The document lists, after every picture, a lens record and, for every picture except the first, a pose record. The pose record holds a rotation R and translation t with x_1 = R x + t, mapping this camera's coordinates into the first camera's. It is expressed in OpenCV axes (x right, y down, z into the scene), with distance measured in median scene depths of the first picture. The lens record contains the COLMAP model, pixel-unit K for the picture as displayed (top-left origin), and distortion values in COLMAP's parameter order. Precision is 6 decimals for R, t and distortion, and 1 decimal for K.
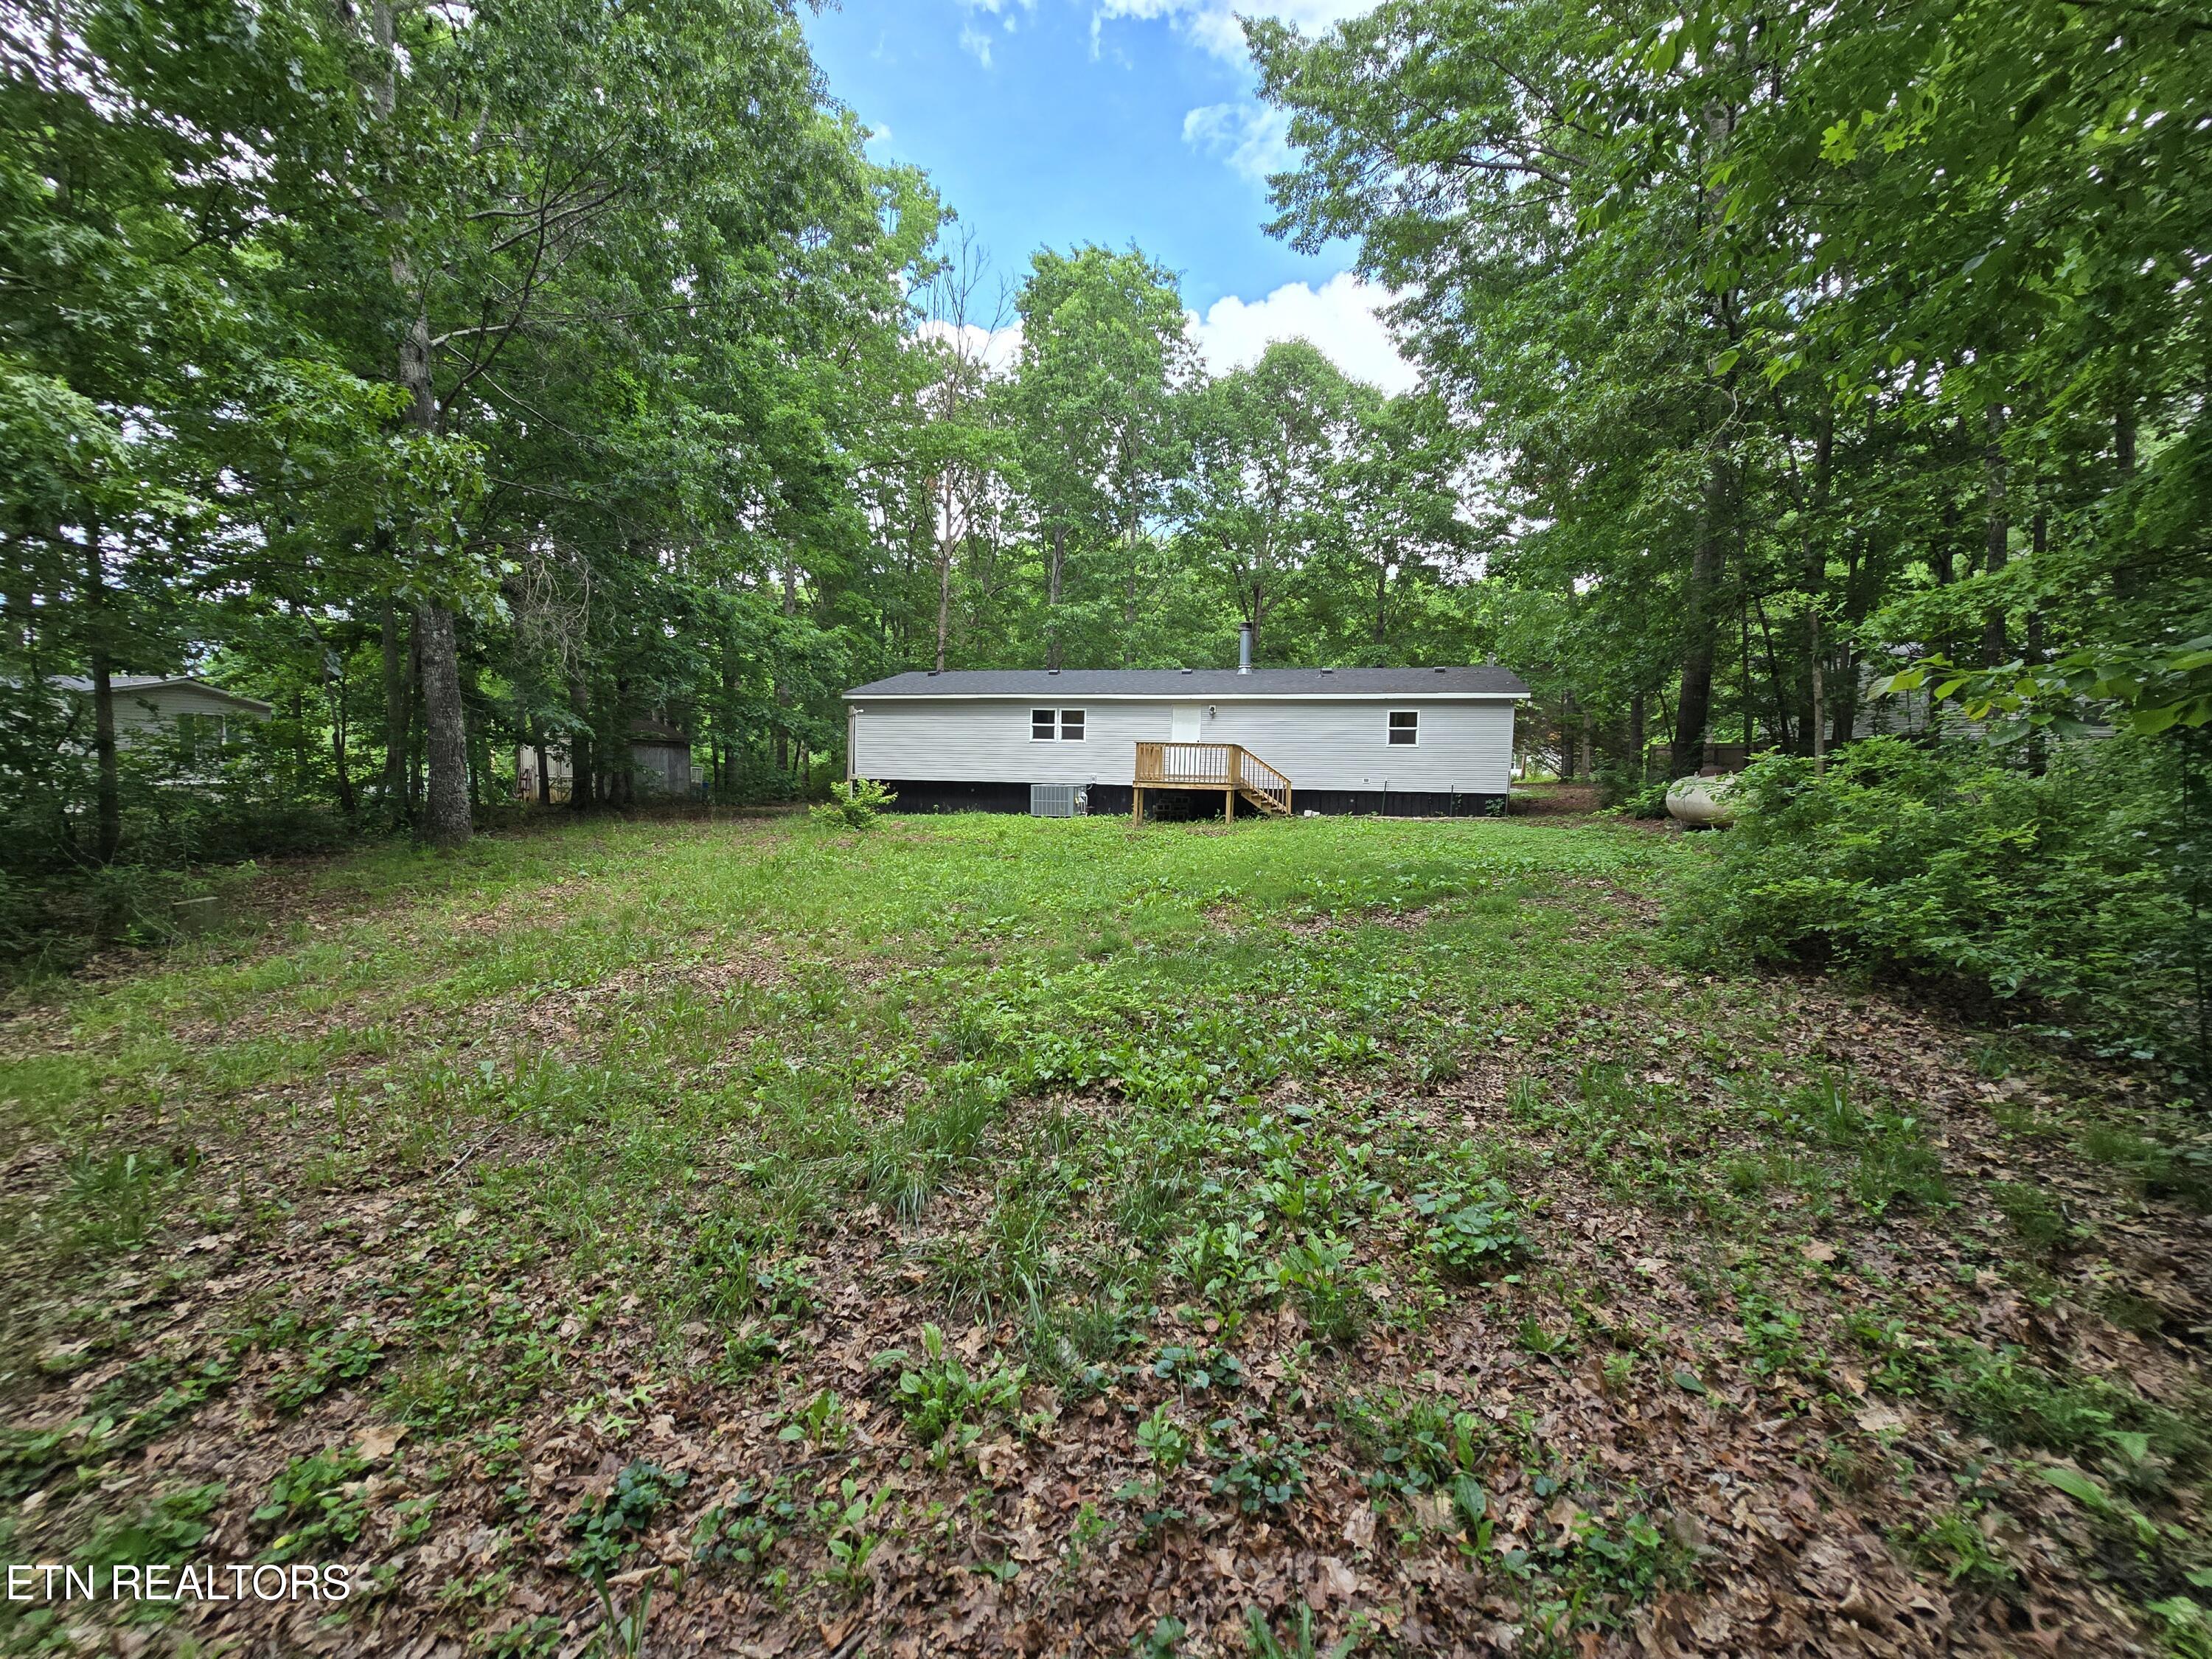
lens RADIAL K [[903.1, 0, 1106.0], [0, 903.1, 829.5], [0, 0, 1]] dist [-0.000946, -0.000062]
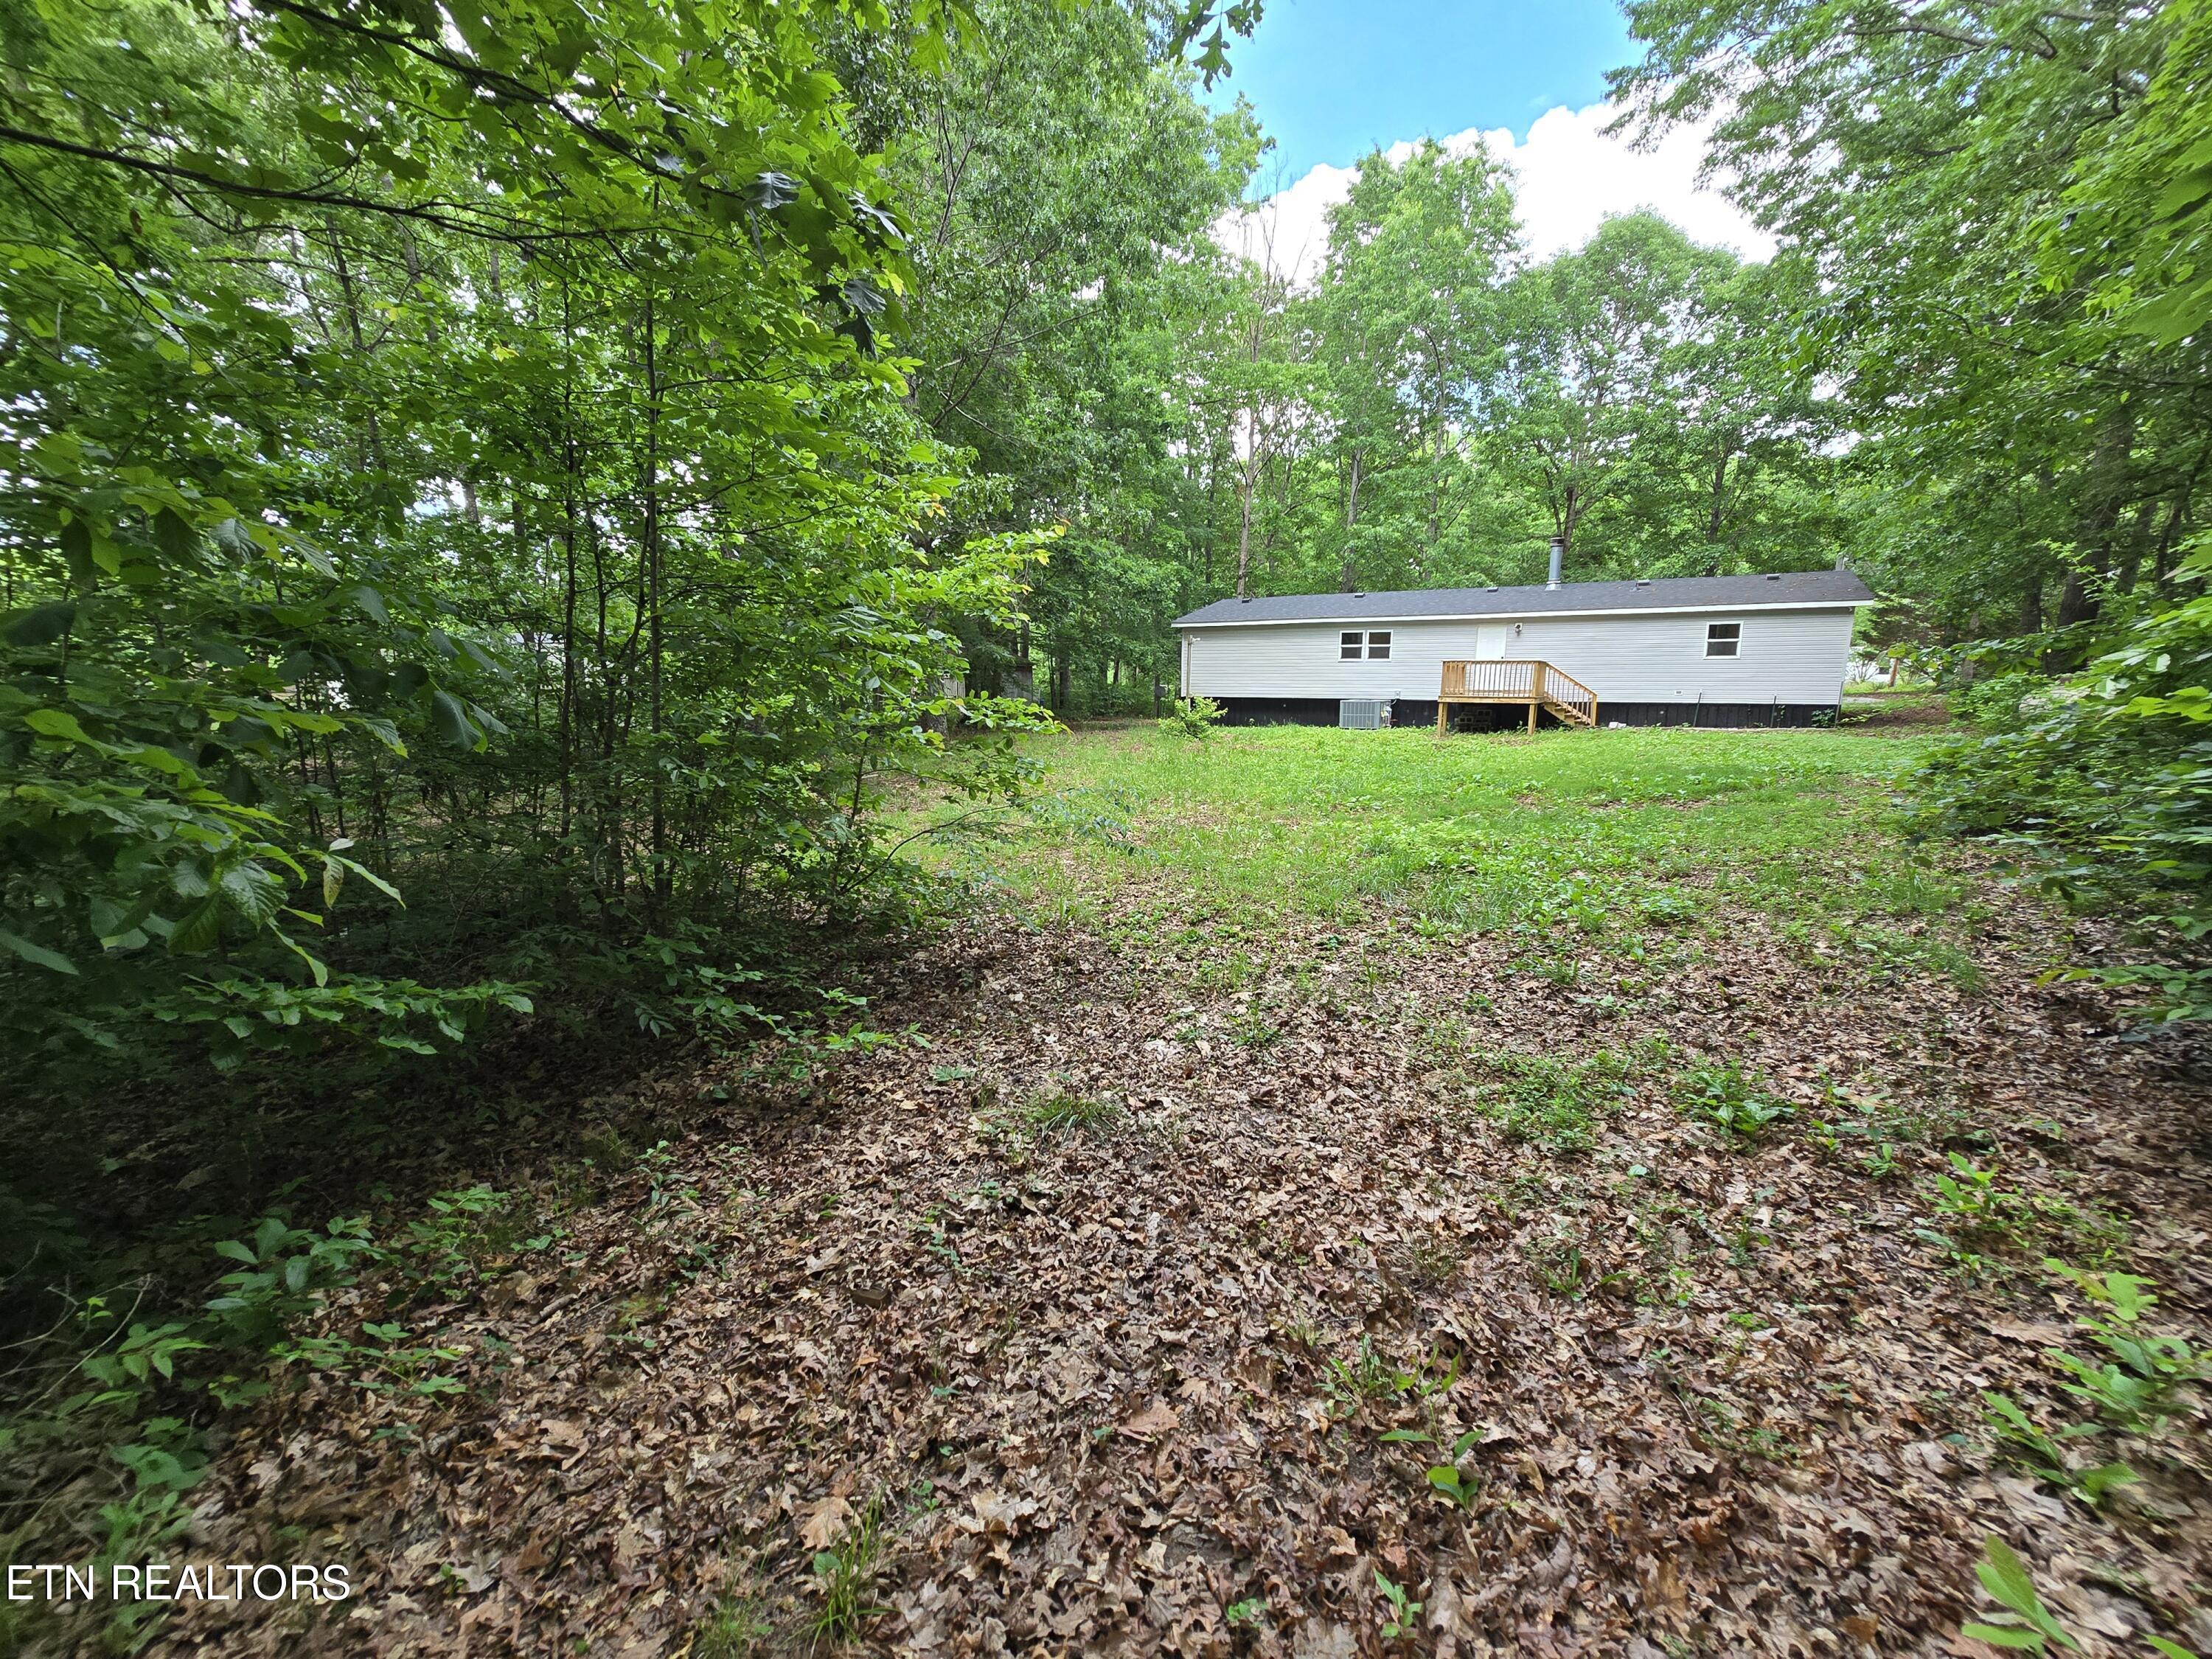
lens RADIAL K [[916.7, 0, 1106.0], [0, 916.7, 829.5], [0, 0, 1]] dist [0.025512, -0.018312]
pose [[0.959229, 0.030498, -0.280981, -0.035331], [-0.004606, 0.995716, 0.092353, 0.006511], [0.282594, -0.087294, 0.955259, -0.192571]]
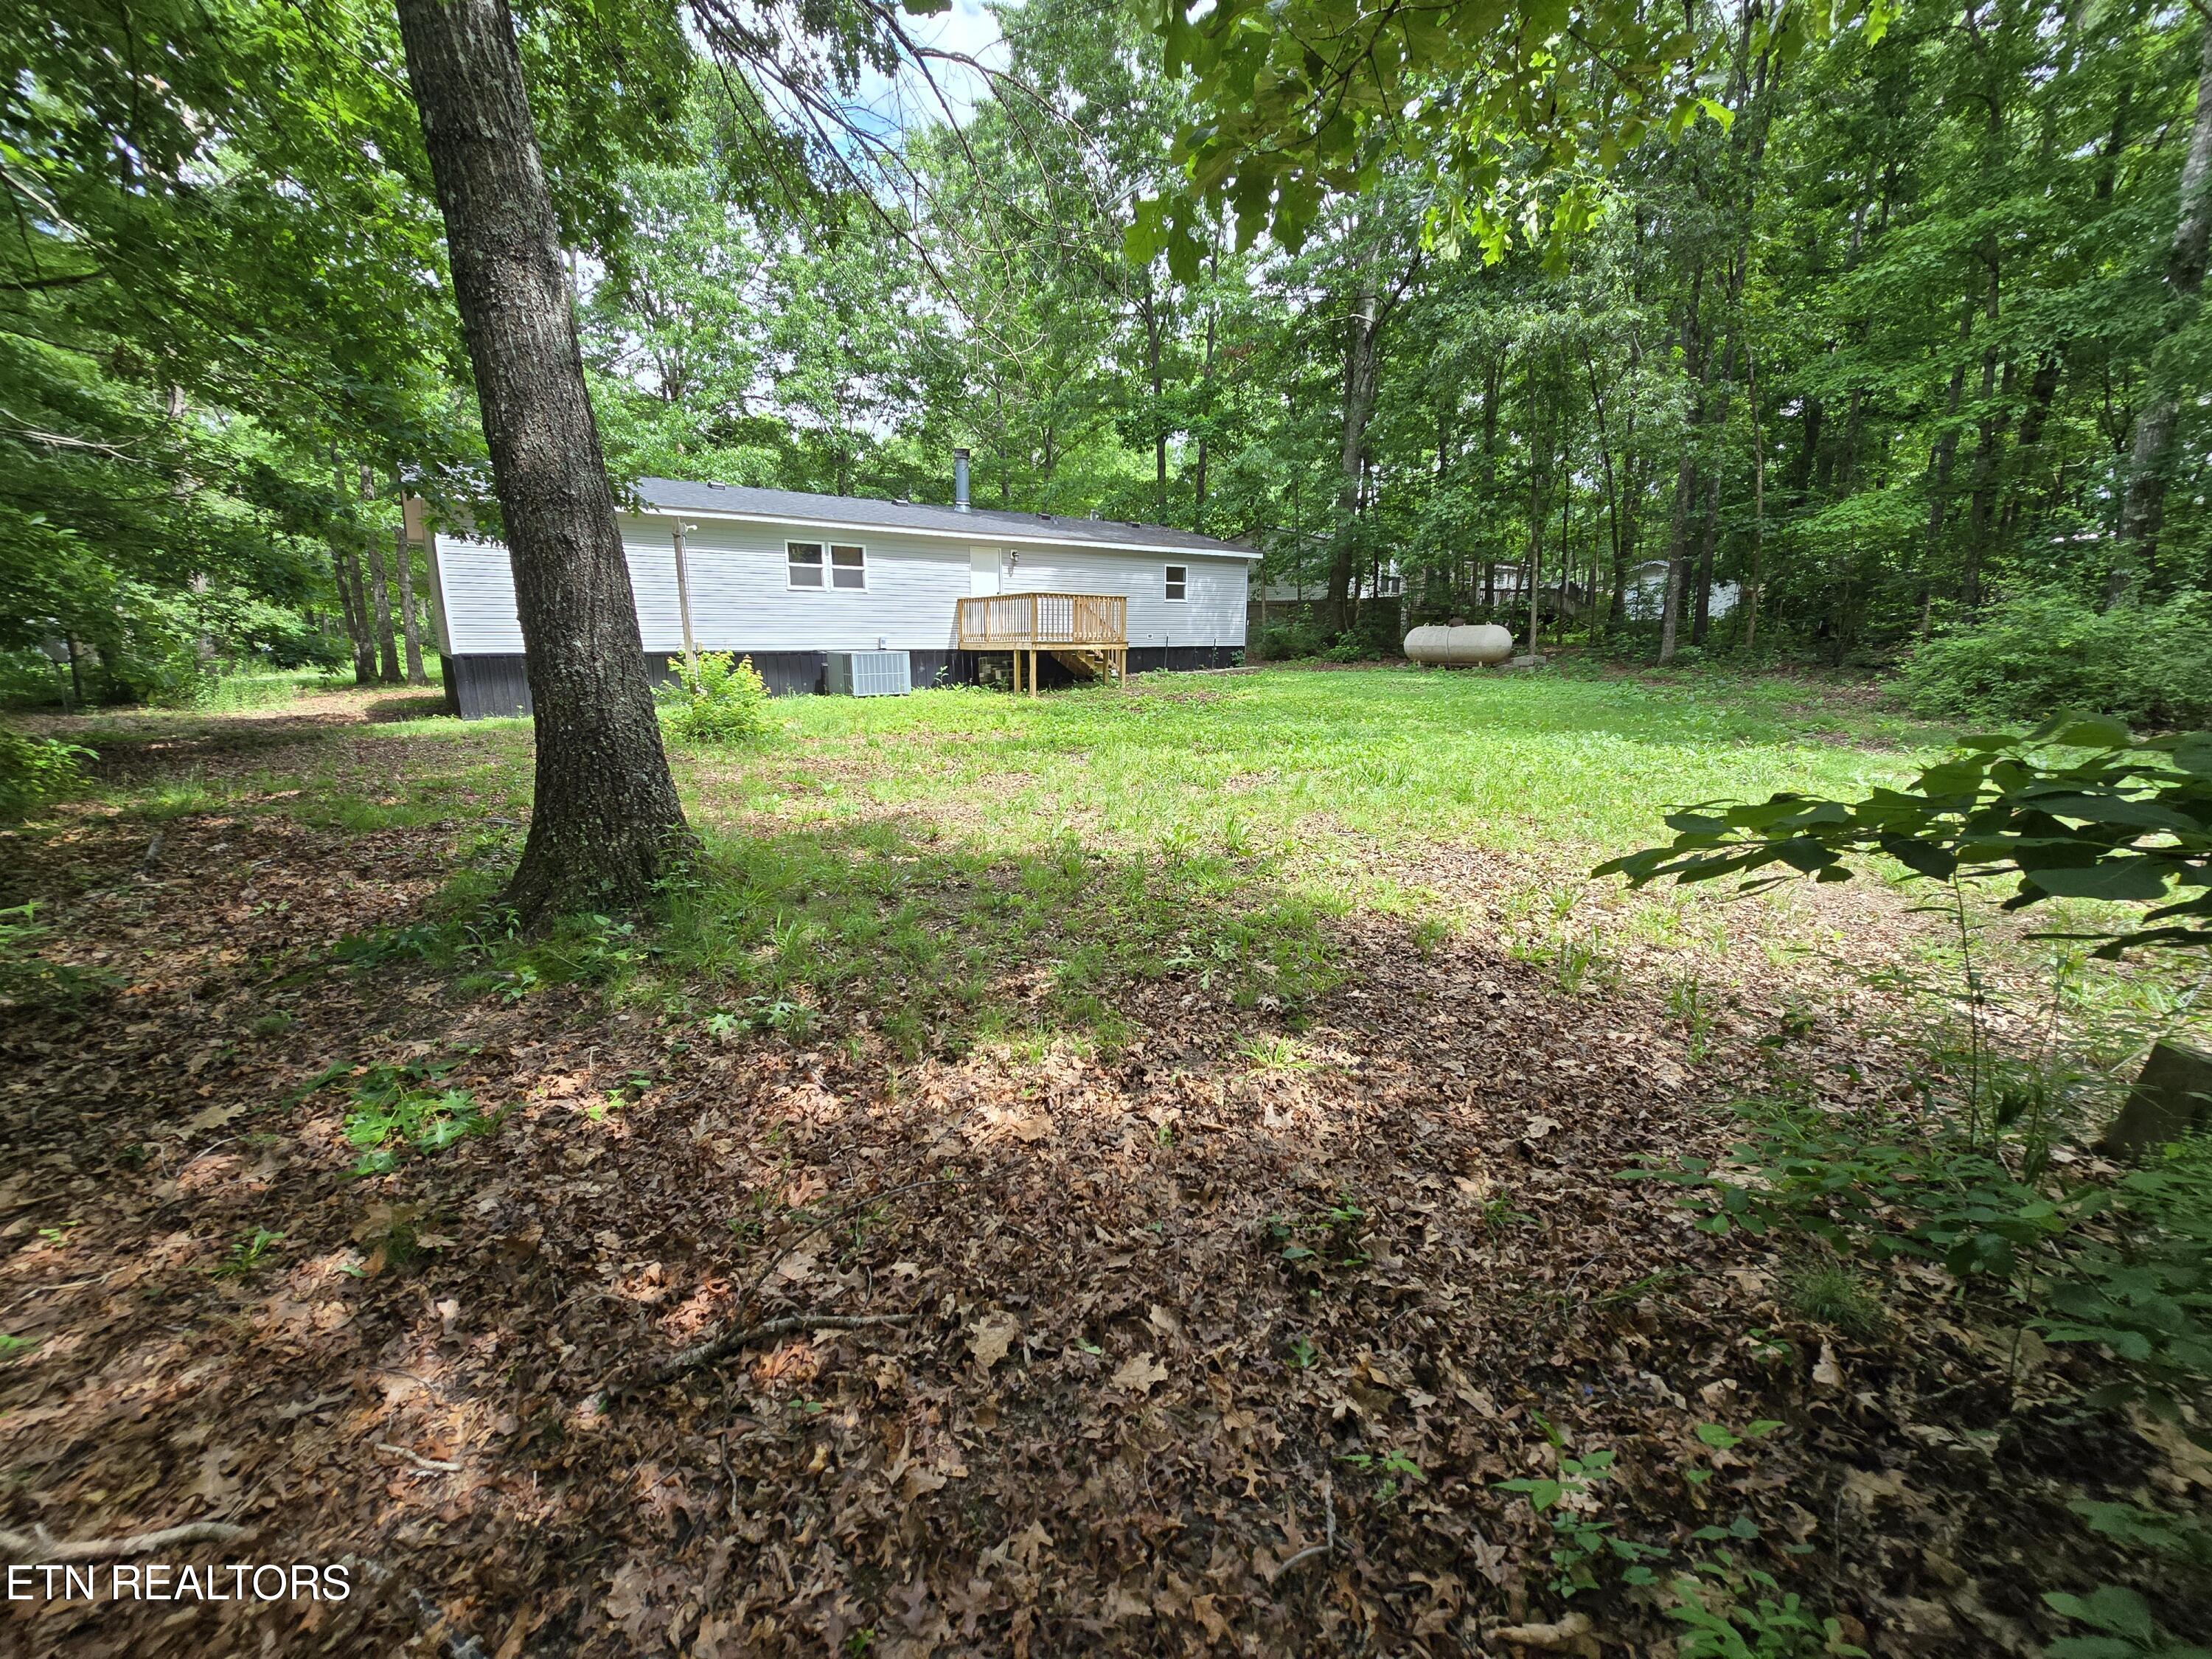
lens RADIAL K [[903.1, 0, 1106.0], [0, 903.1, 829.5], [0, 0, 1]] dist [-0.000946, -0.000062]
pose [[0.662501, -0.175187, 0.728287, -0.475821], [0.057891, 0.981333, 0.183395, -0.029790], [-0.746821, -0.079338, 0.660276, 0.349685]]
